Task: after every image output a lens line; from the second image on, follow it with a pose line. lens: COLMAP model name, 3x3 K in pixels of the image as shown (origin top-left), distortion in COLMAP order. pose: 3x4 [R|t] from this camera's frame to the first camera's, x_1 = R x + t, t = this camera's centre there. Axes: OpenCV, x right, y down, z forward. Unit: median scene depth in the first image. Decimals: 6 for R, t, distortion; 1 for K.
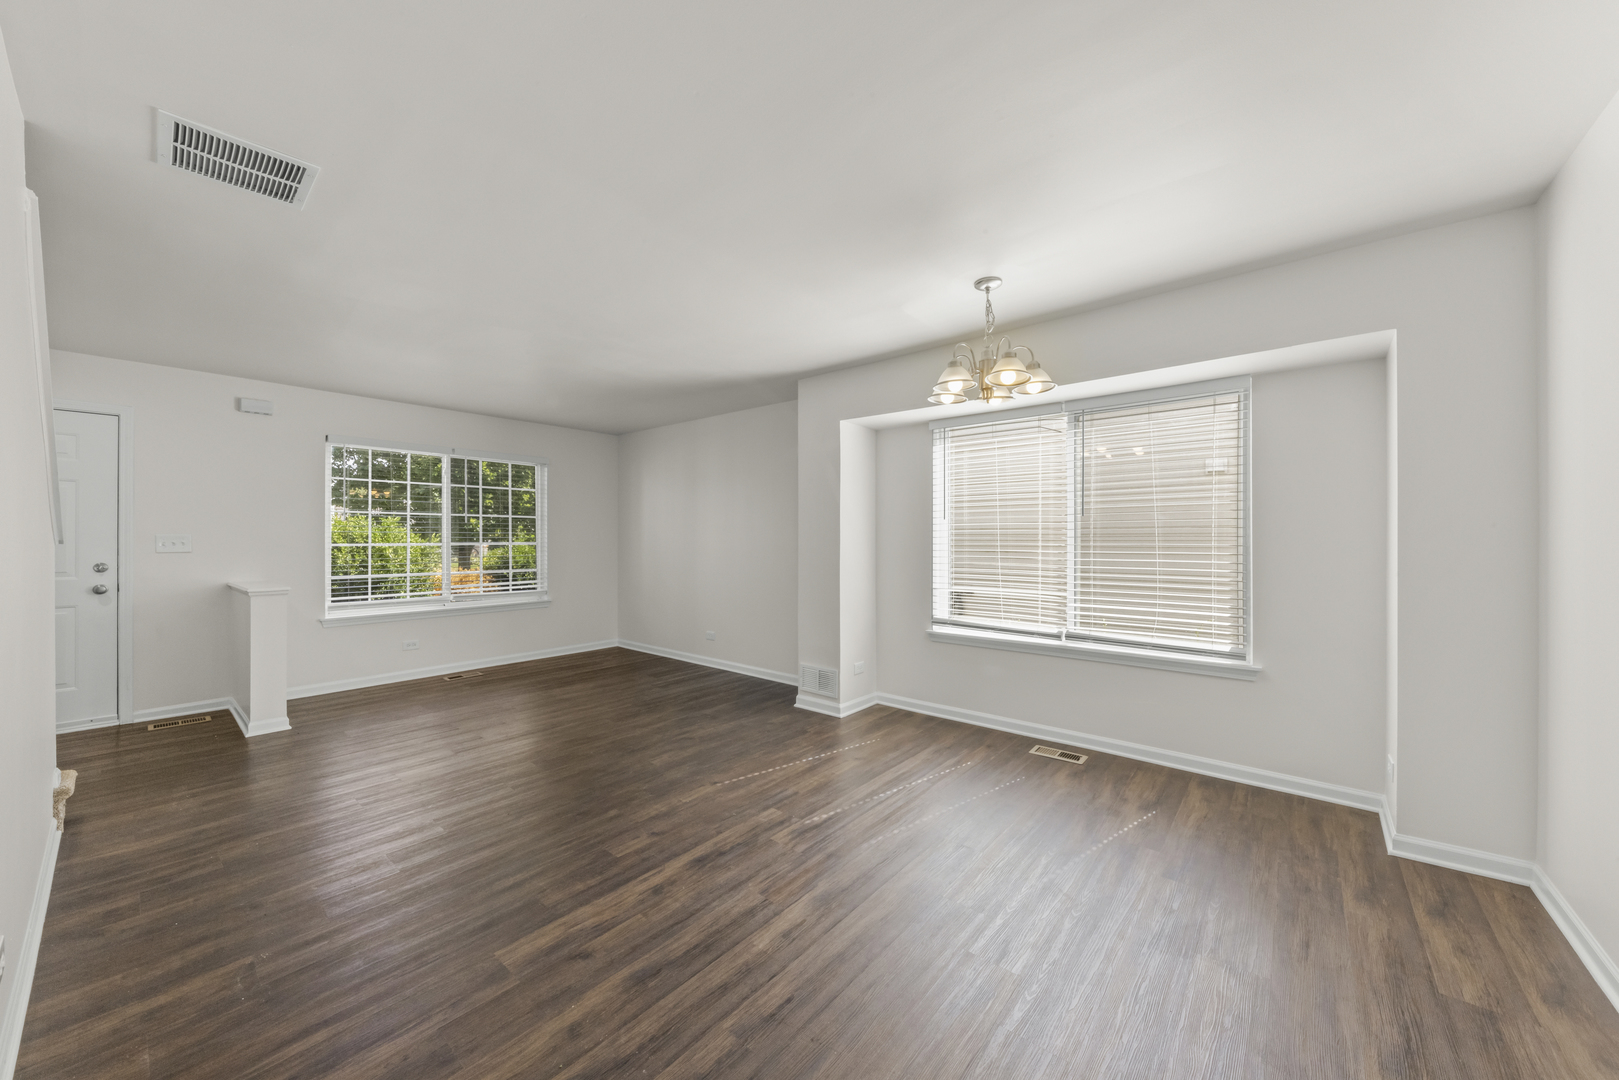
lens RADIAL K [[575.1, 0, 812.2], [0, 575.1, 535.8], [0, 0, 1]] dist [-0.000913, -0.000608]
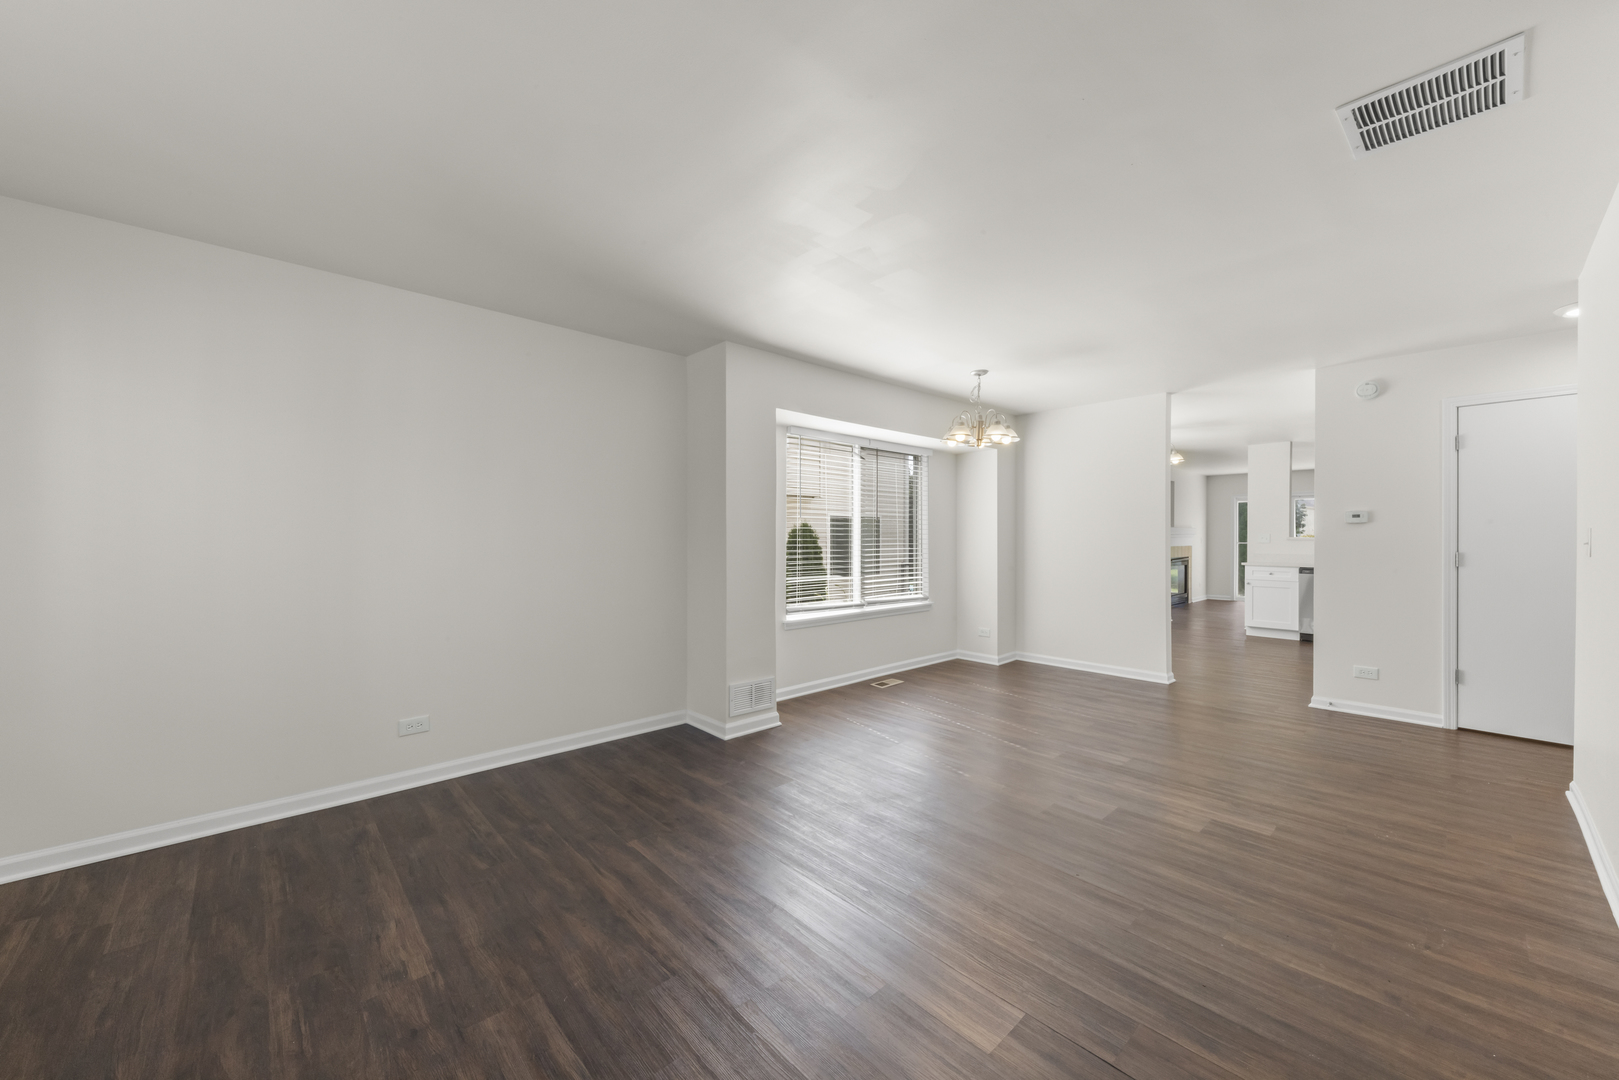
lens RADIAL K [[599.0, 0, 821.5], [0, 599.0, 533.9], [0, 0, 1]] dist [-0.001435, -0.000393]
pose [[0.123554, 0.011369, 0.992273, -1.214827], [-0.007895, 0.999914, -0.010474, 0.020410], [-0.992306, -0.006540, 0.123633, 1.087213]]
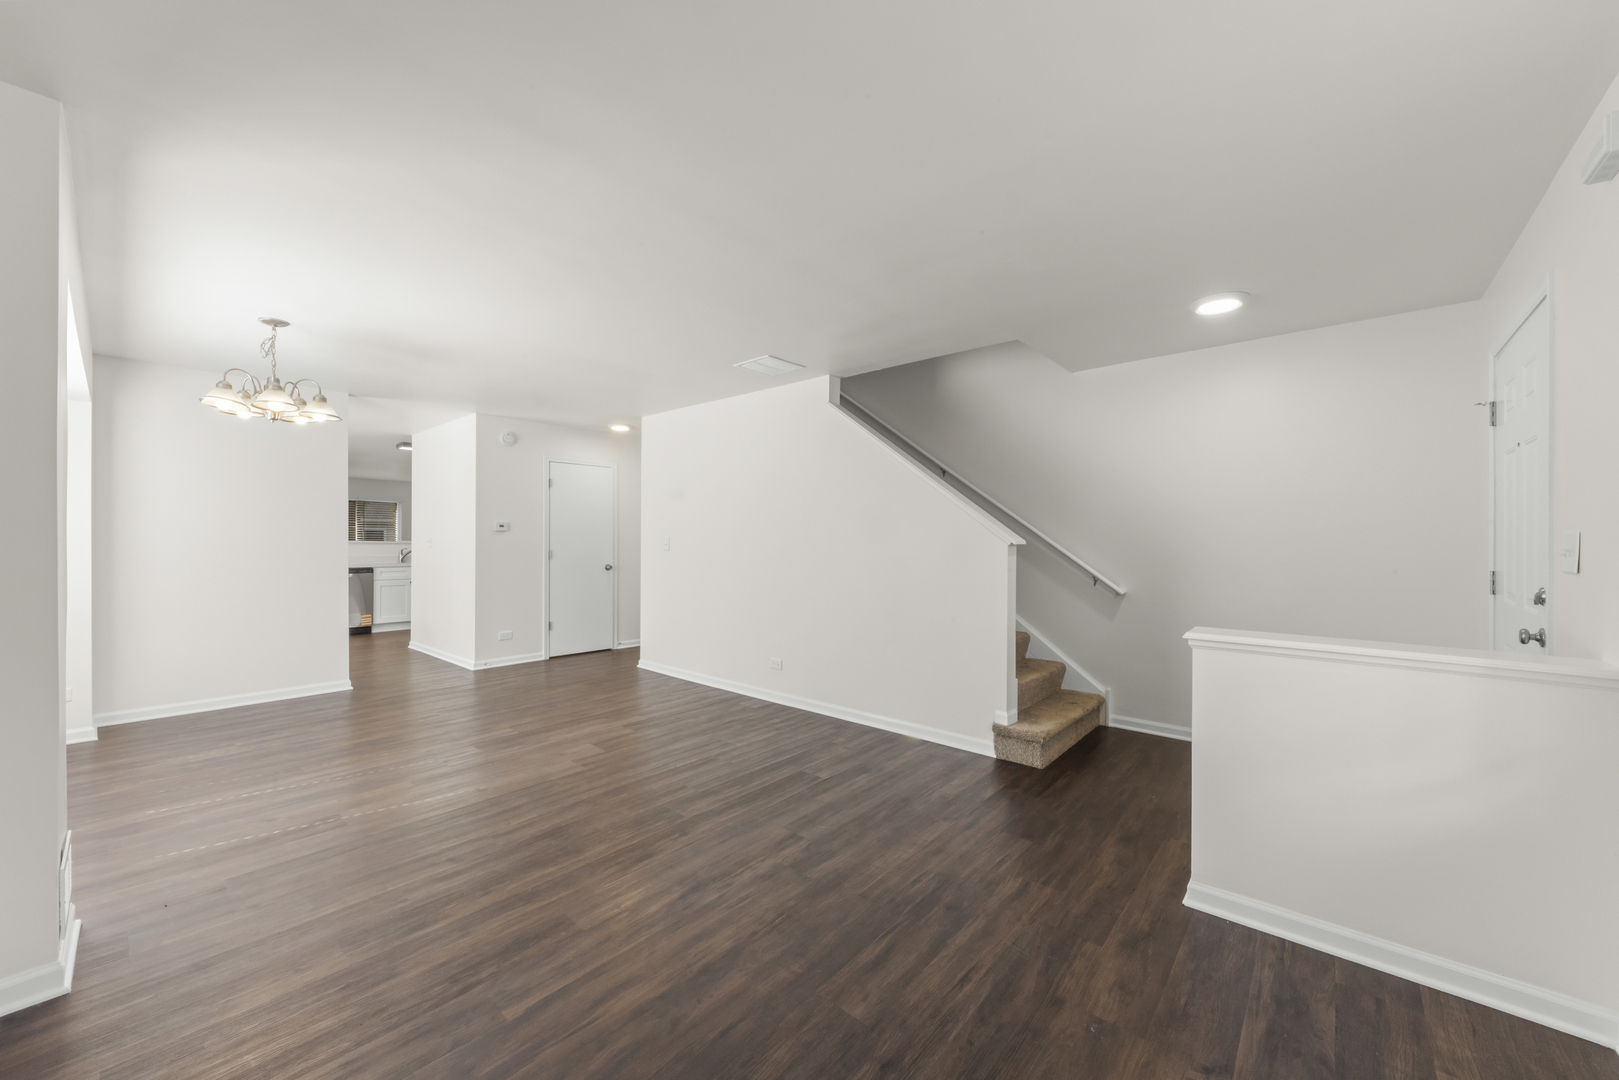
lens RADIAL K [[575.1, 0, 808.8], [0, 575.1, 541.4], [0, 0, 1]] dist [-0.000913, -0.000608]
pose [[-0.999075, 0.006486, 0.042518, -0.776617], [0.006271, 0.999967, -0.005191, 0.021250], [-0.042551, -0.004919, -0.999082, 1.843312]]
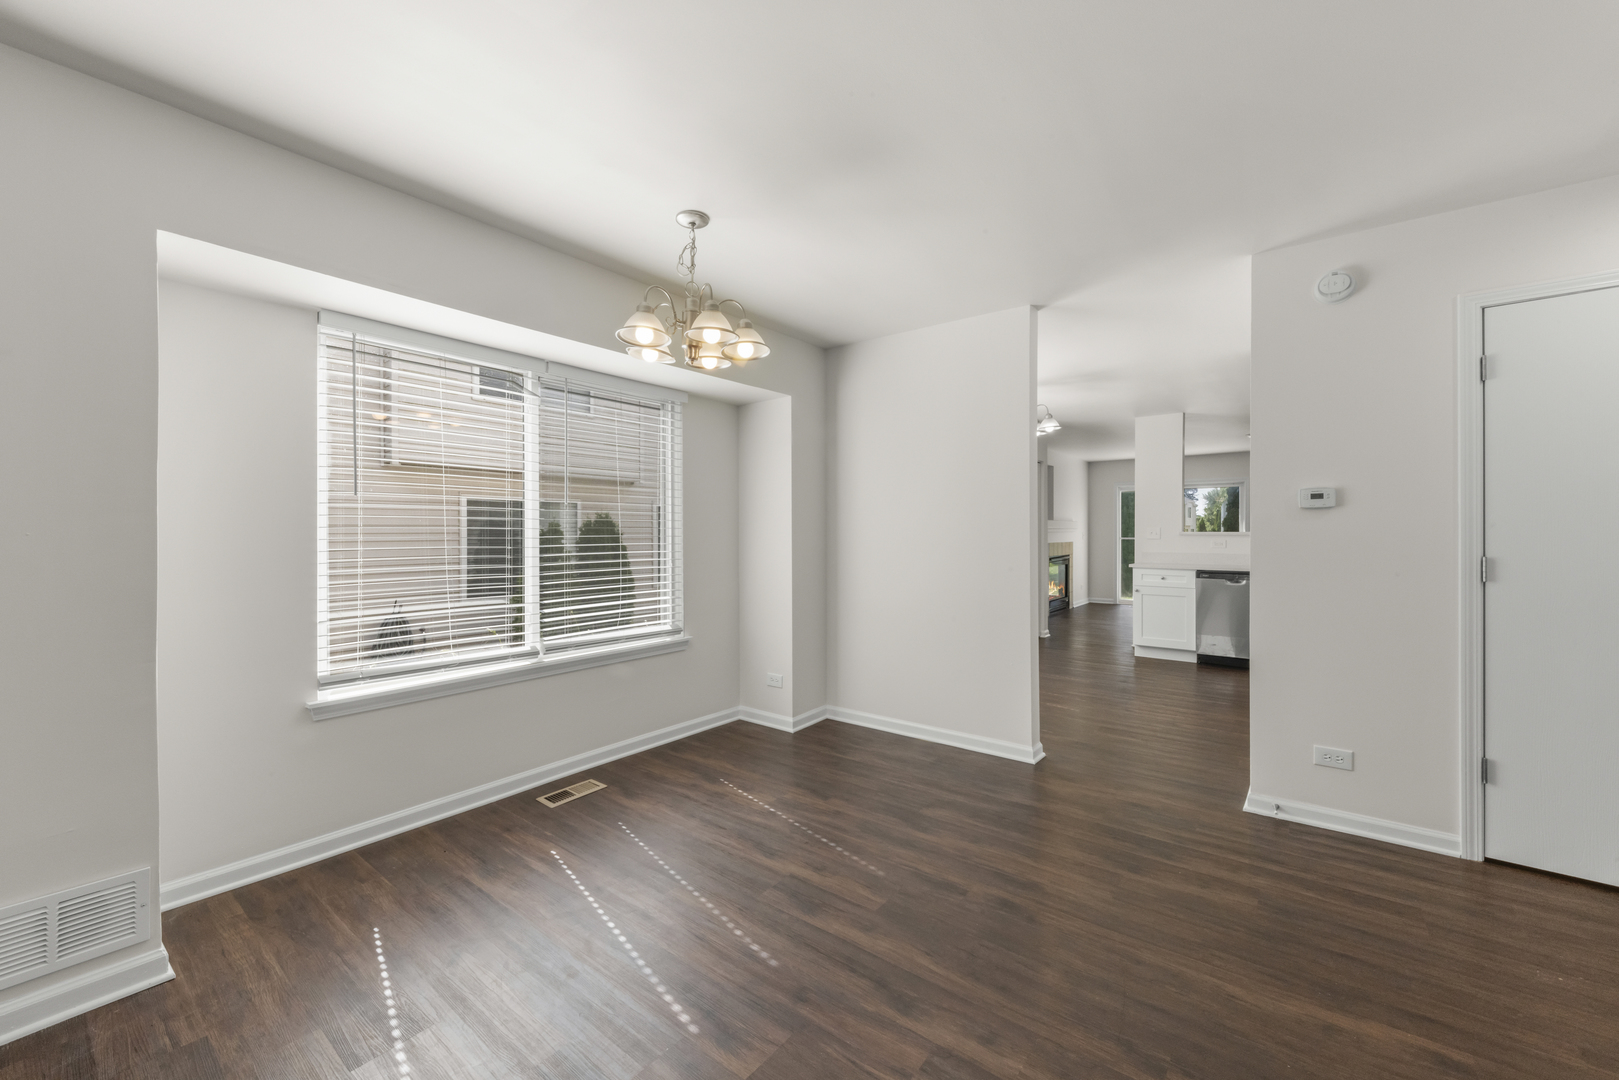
lens RADIAL K [[599.0, 0, 832.6], [0, 599.0, 528.3], [0, 0, 1]] dist [-0.001435, -0.000393]
pose [[-0.044450, 0.013281, 0.998923, -0.501829], [-0.003917, 0.999902, -0.013468, 0.013379], [-0.999004, -0.004511, -0.044393, 0.746014]]
